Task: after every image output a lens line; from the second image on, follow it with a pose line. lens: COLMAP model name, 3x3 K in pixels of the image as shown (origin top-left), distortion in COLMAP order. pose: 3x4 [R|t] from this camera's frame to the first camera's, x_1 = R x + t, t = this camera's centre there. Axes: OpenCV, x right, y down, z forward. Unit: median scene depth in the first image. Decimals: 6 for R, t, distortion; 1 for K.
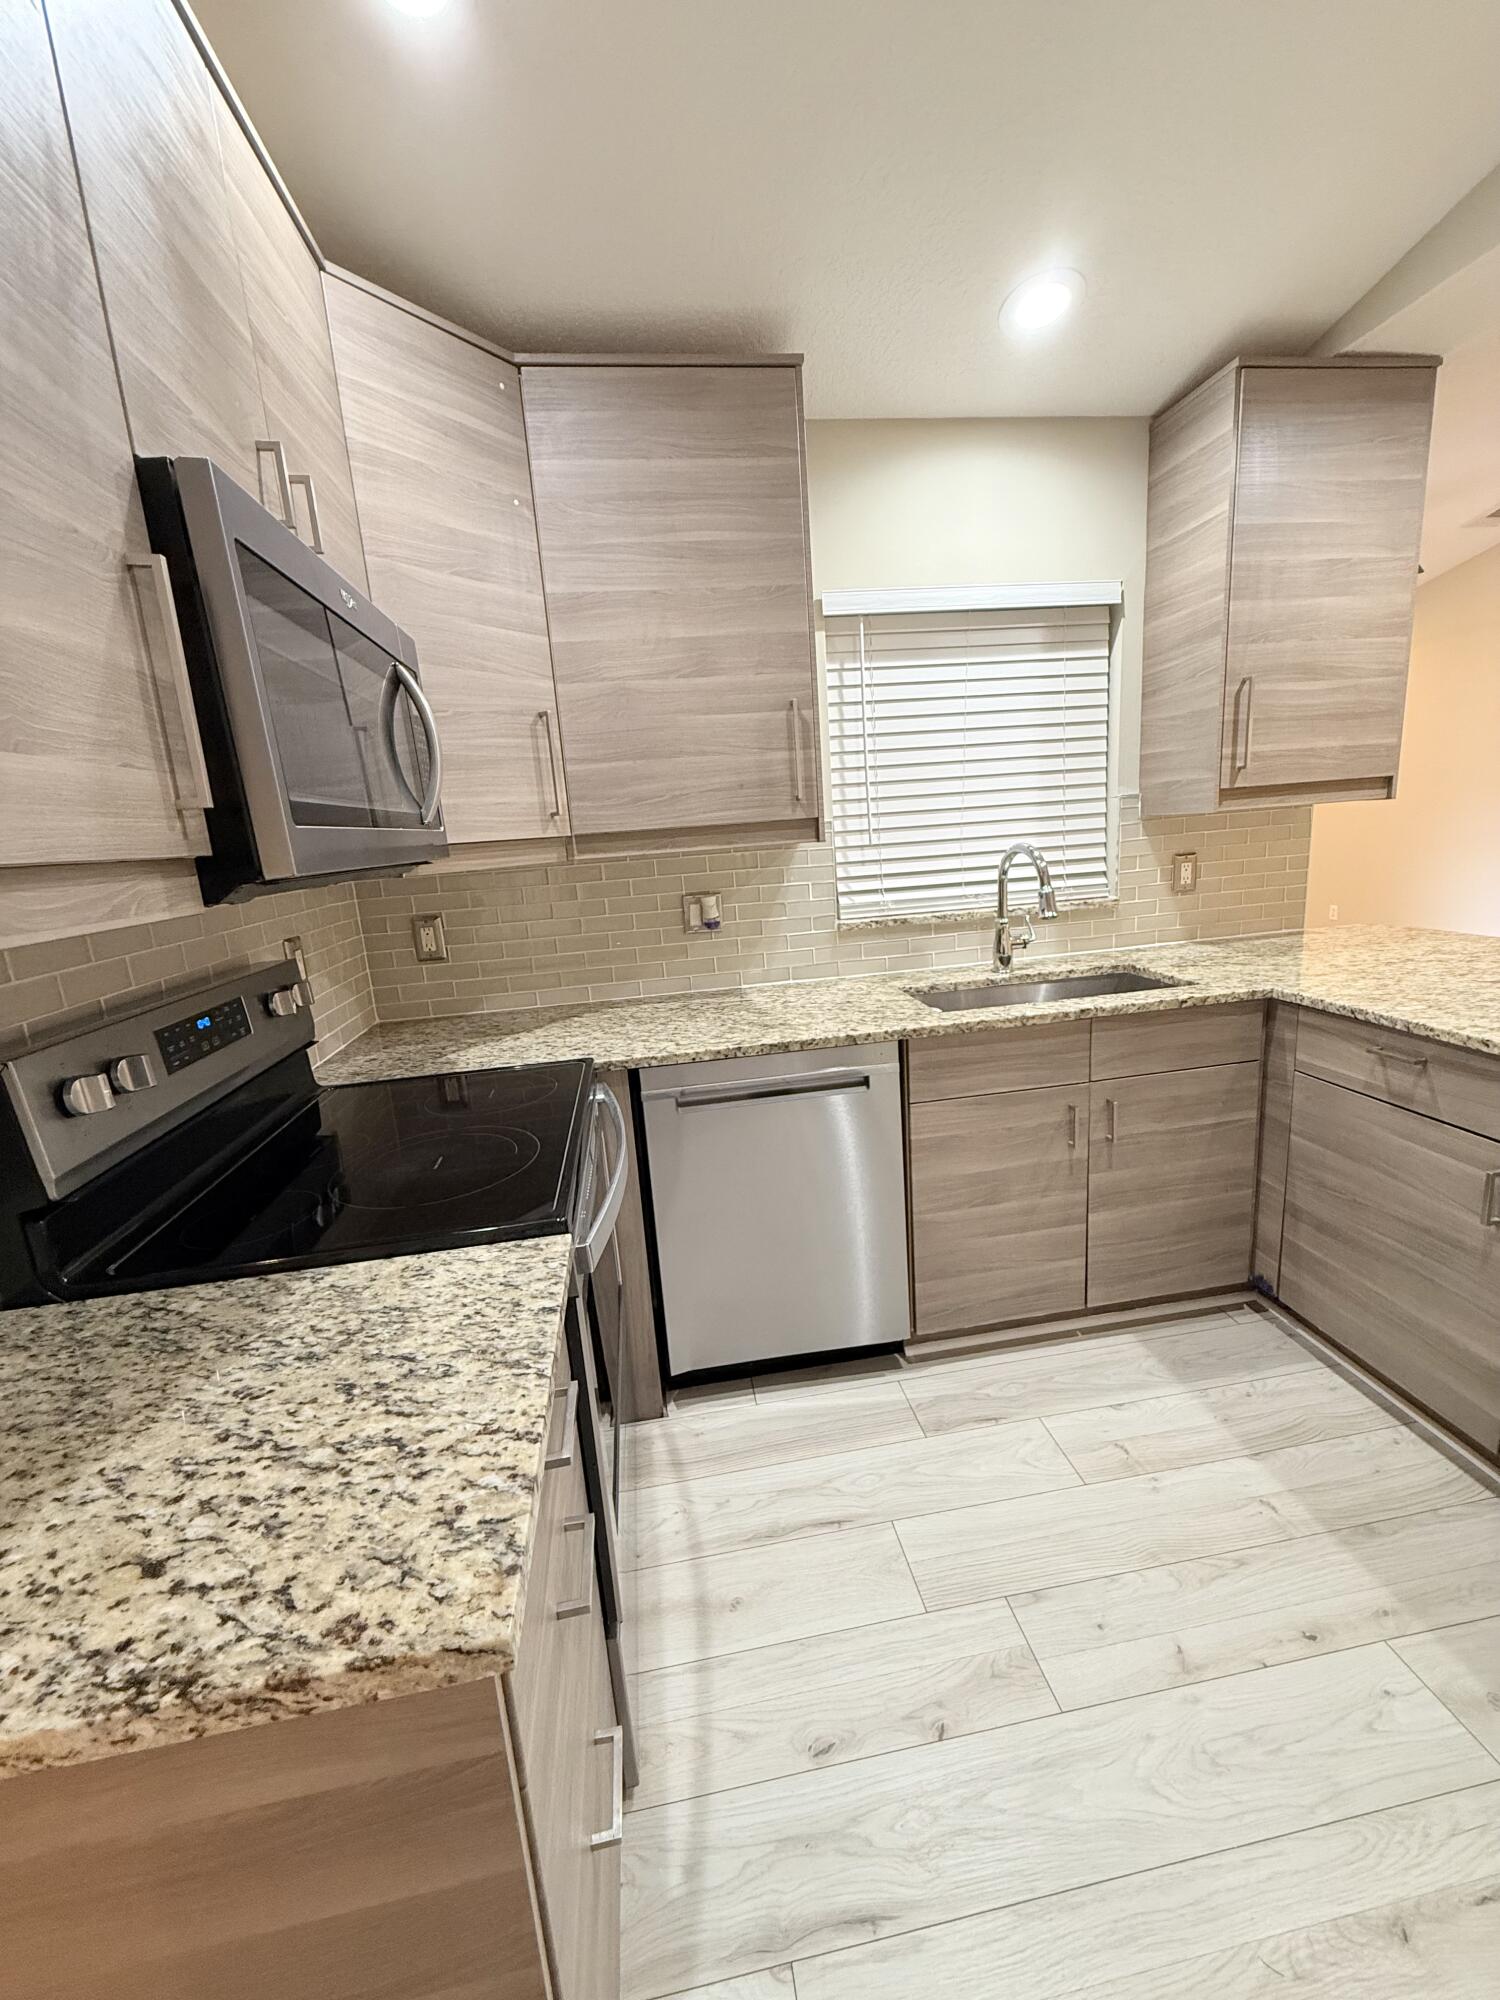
lens RADIAL K [[796.1, 0, 749.6], [0, 796.1, 995.6], [0, 0, 1]] dist [-0.000213, 0.000703]
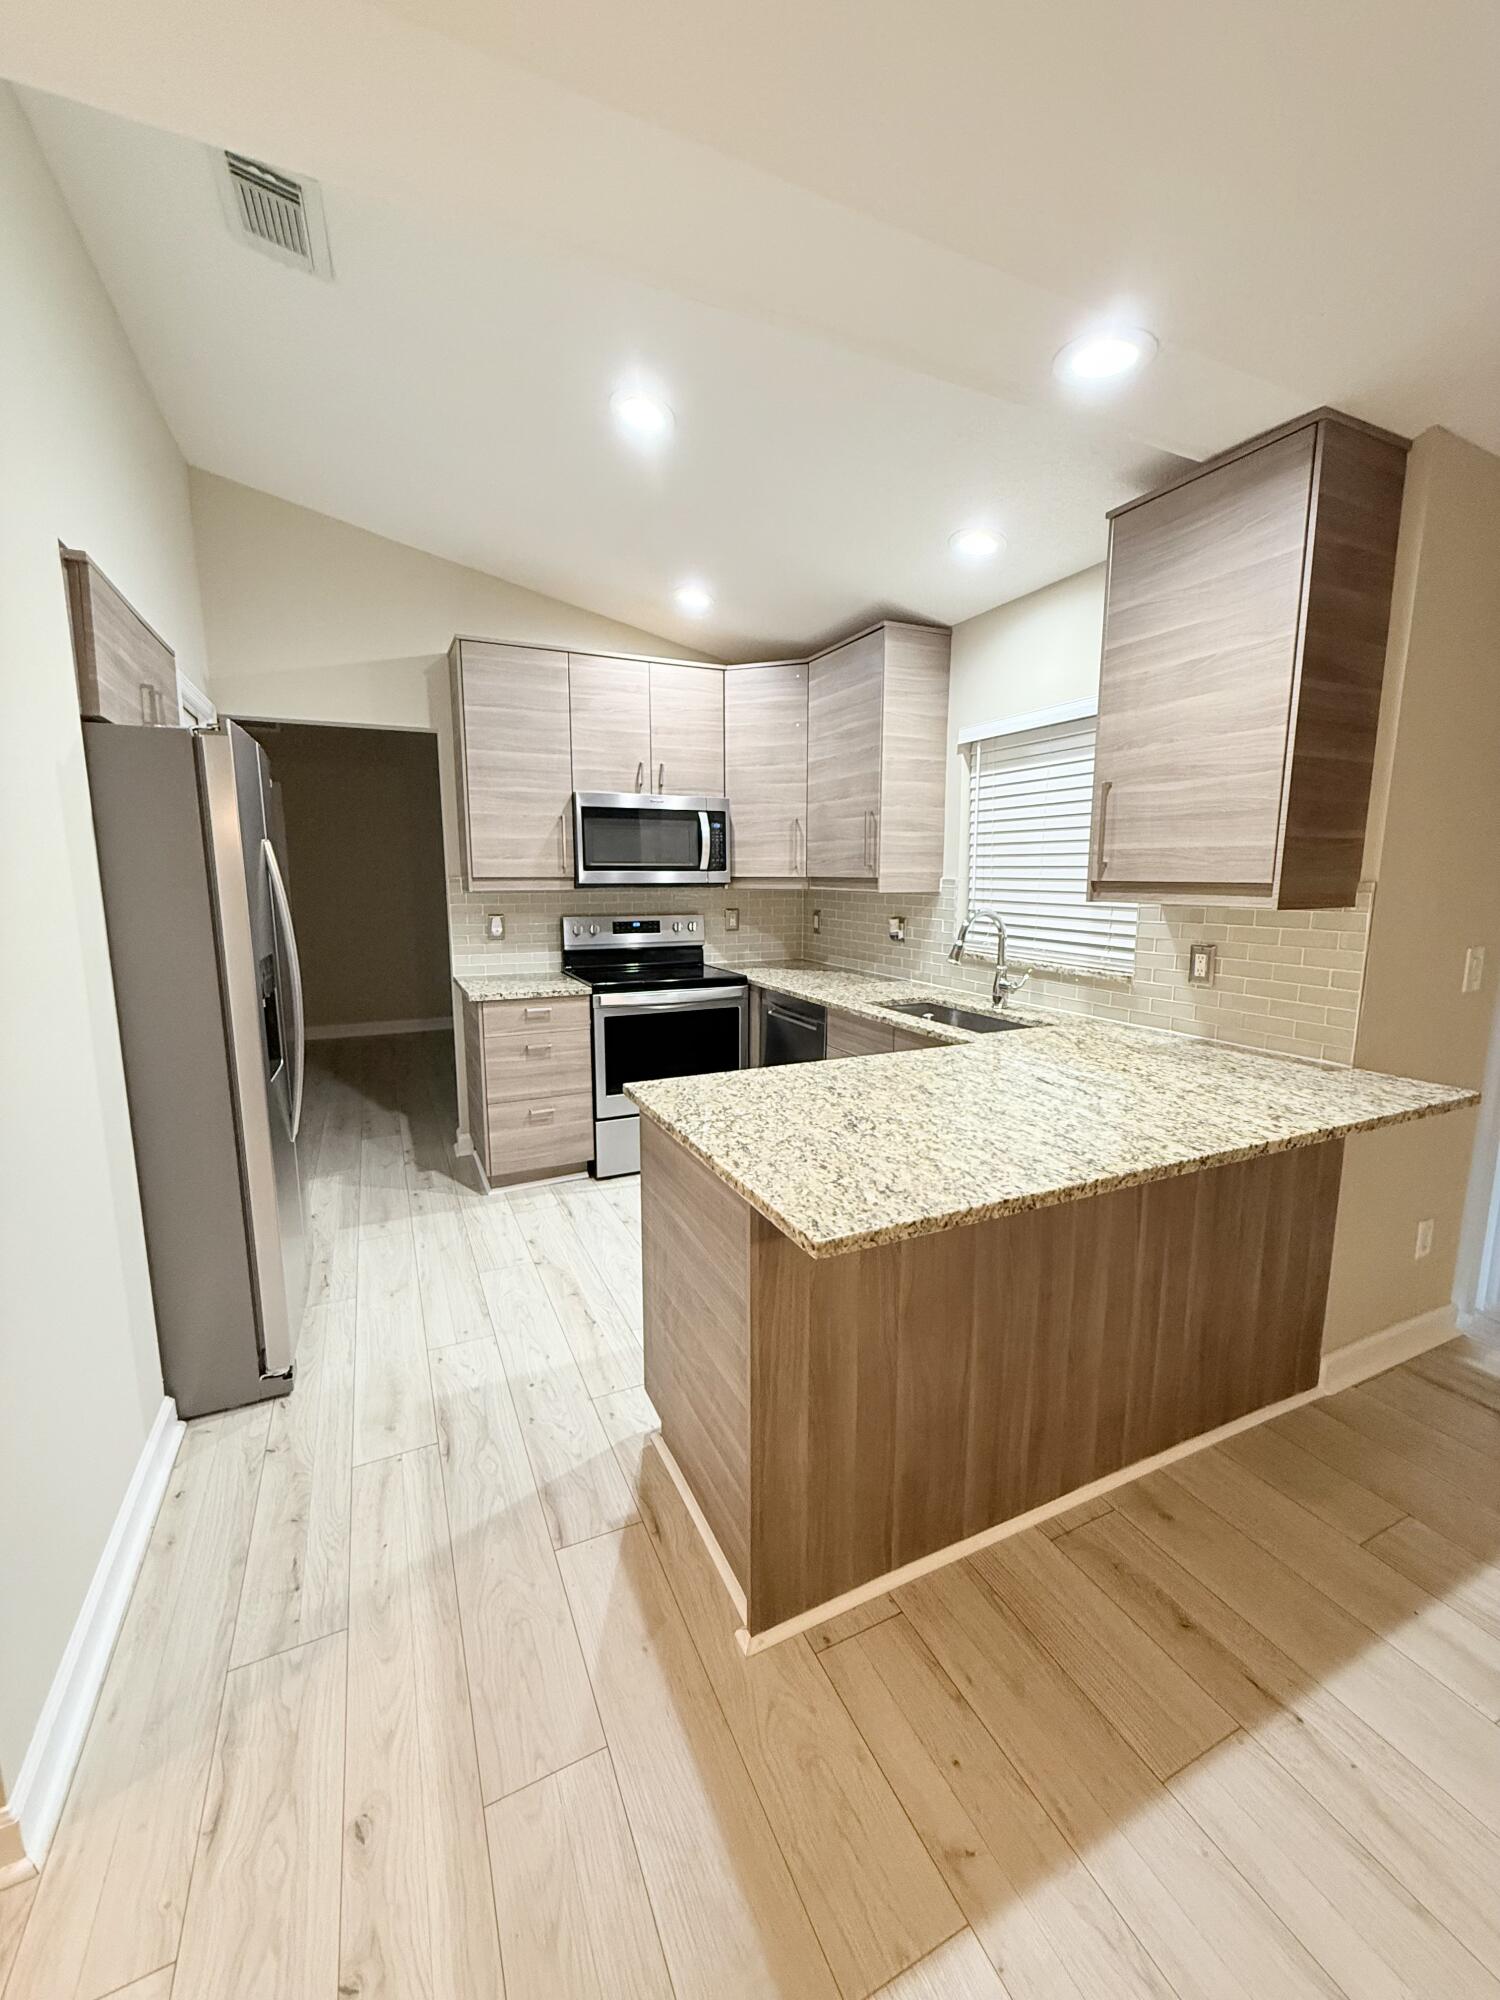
lens RADIAL K [[796.1, 0, 749.6], [0, 796.1, 995.6], [0, 0, 1]] dist [-0.000213, 0.000703]
pose [[0.292263, 0.217987, -0.931163, 1.533583], [-0.217659, 0.963284, 0.157191, -0.179752], [0.931239, 0.156735, 0.328979, 0.225721]]
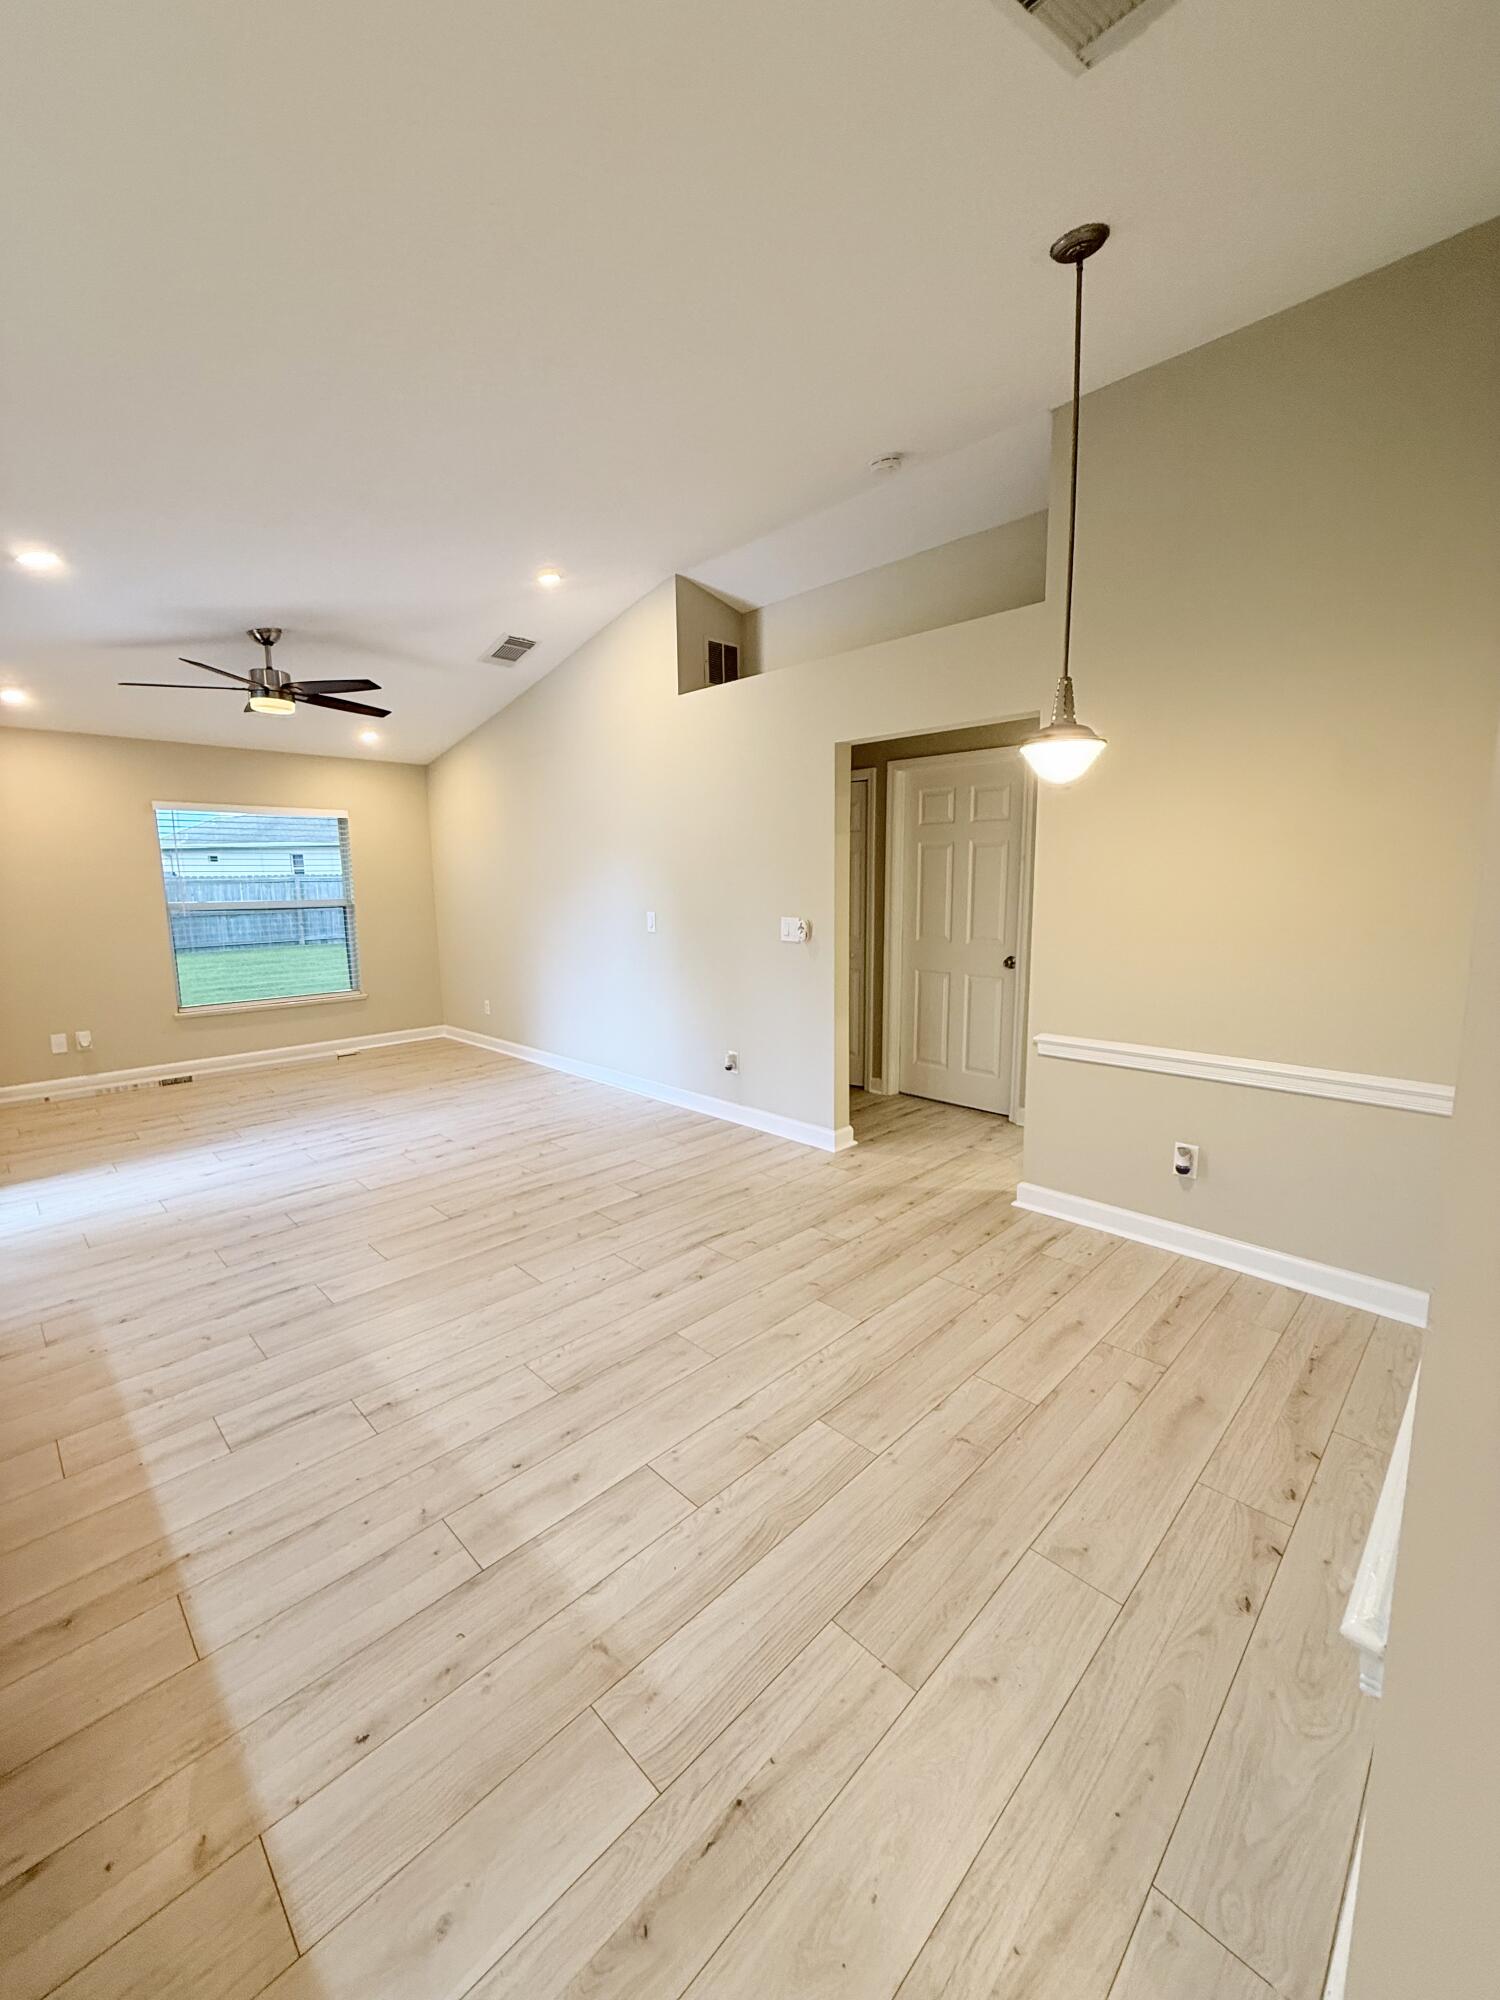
lens RADIAL K [[799.6, 0, 749.2], [0, 799.6, 984.8], [0, 0, 1]] dist [0.000150, 0.000529]
pose [[0.800196, -0.019396, 0.599425, 1.178632], [0.080285, 0.993945, -0.075013, -0.082544], [-0.594340, 0.108150, 0.796908, -0.100971]]
